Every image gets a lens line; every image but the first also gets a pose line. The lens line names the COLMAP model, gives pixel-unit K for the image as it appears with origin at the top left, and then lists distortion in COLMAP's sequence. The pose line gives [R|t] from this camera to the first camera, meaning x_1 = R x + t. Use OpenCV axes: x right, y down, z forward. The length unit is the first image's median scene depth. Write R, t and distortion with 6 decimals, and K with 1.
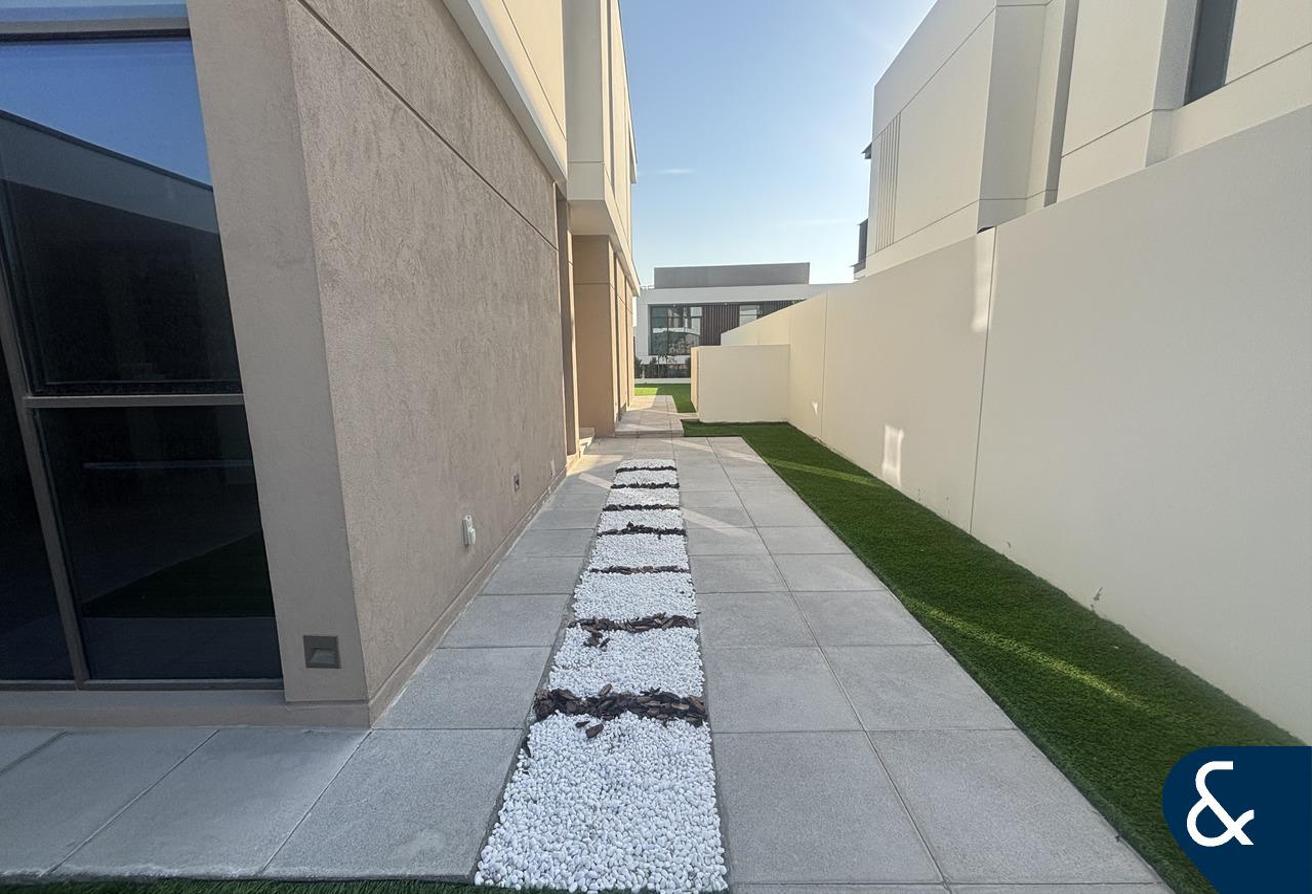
lens RADIAL K [[528.9, 0, 655.6], [0, 528.9, 440.2], [0, 0, 1]] dist [0.003441, 0.000160]
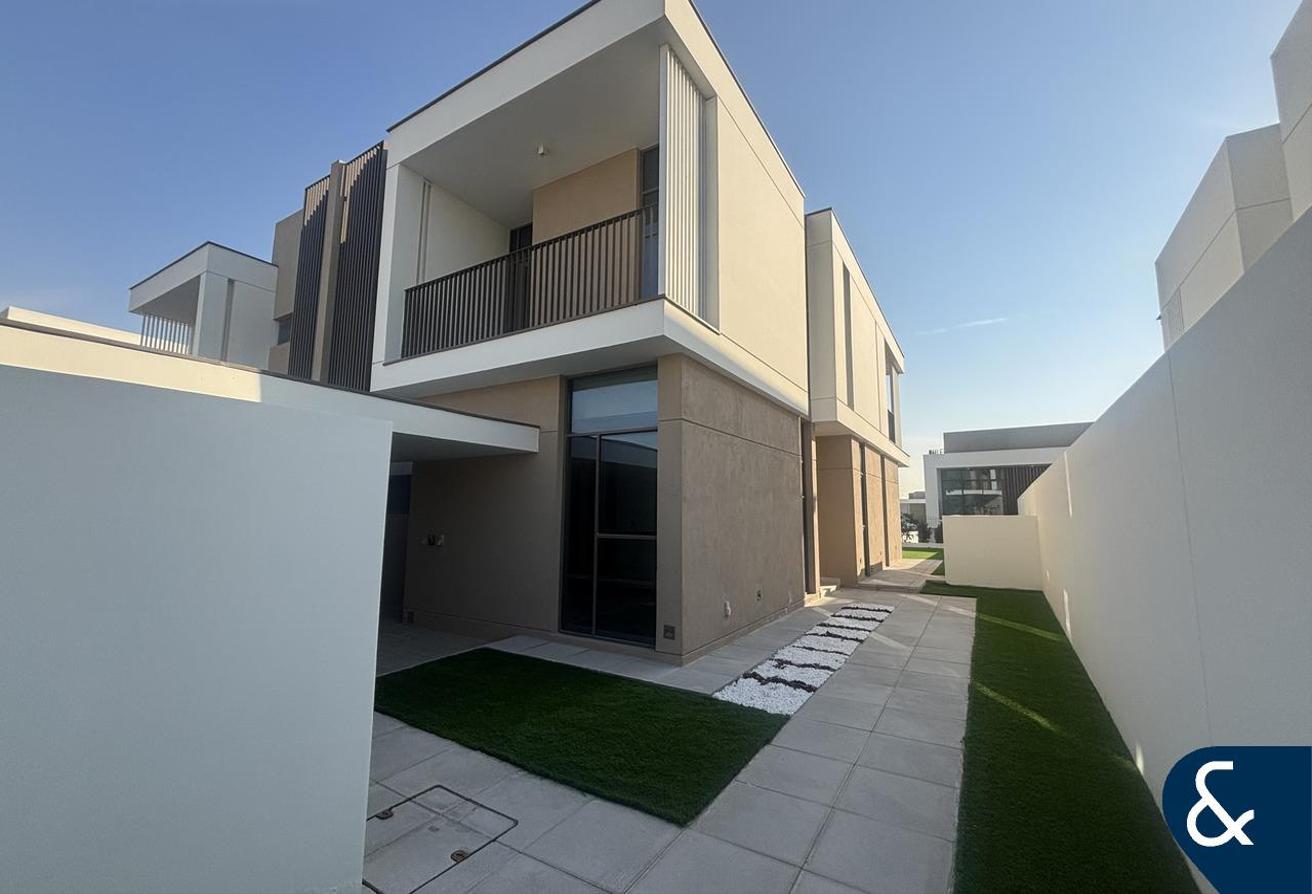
lens RADIAL K [[528.9, 0, 654.1], [0, 528.9, 447.2], [0, 0, 1]] dist [0.003441, 0.000160]
pose [[0.856854, -0.040212, -0.513989, 0.485651], [-0.105706, 0.962071, -0.251488, 0.114599], [0.504607, 0.269820, 0.820103, -1.002627]]
